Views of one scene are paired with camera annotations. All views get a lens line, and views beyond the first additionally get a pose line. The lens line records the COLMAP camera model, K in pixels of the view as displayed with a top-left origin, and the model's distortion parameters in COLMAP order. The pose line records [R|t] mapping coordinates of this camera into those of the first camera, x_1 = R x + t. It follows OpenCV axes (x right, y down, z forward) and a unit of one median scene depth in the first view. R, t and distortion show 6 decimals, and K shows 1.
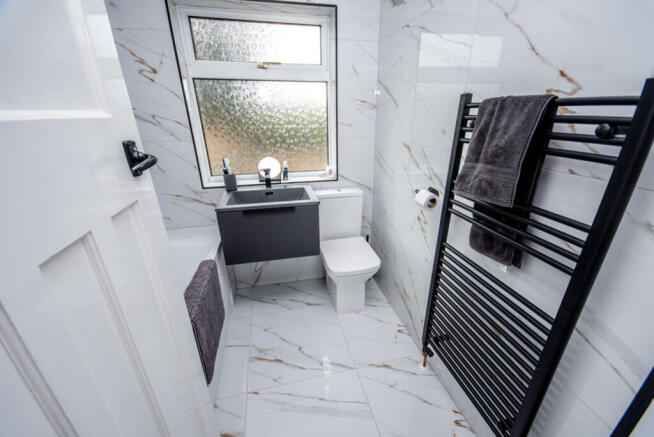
lens RADIAL K [[265.2, 0, 327.0], [0, 265.2, 218.5], [0, 0, 1]] dist [-0.000203, -0.000209]
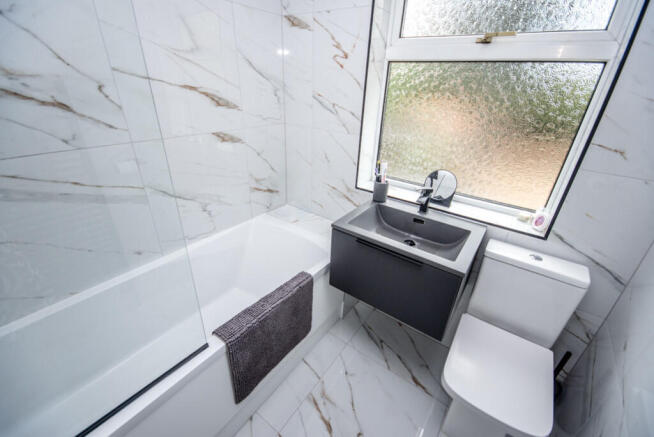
lens RADIAL K [[267.2, 0, 326.7], [0, 267.2, 212.8], [0, 0, 1]] dist [0.000545, -0.000391]
pose [[0.664037, 0.354377, -0.658386, 0.095328], [-0.310578, 0.931719, 0.188256, -0.176760], [0.680144, 0.079471, 0.728758, 0.279426]]
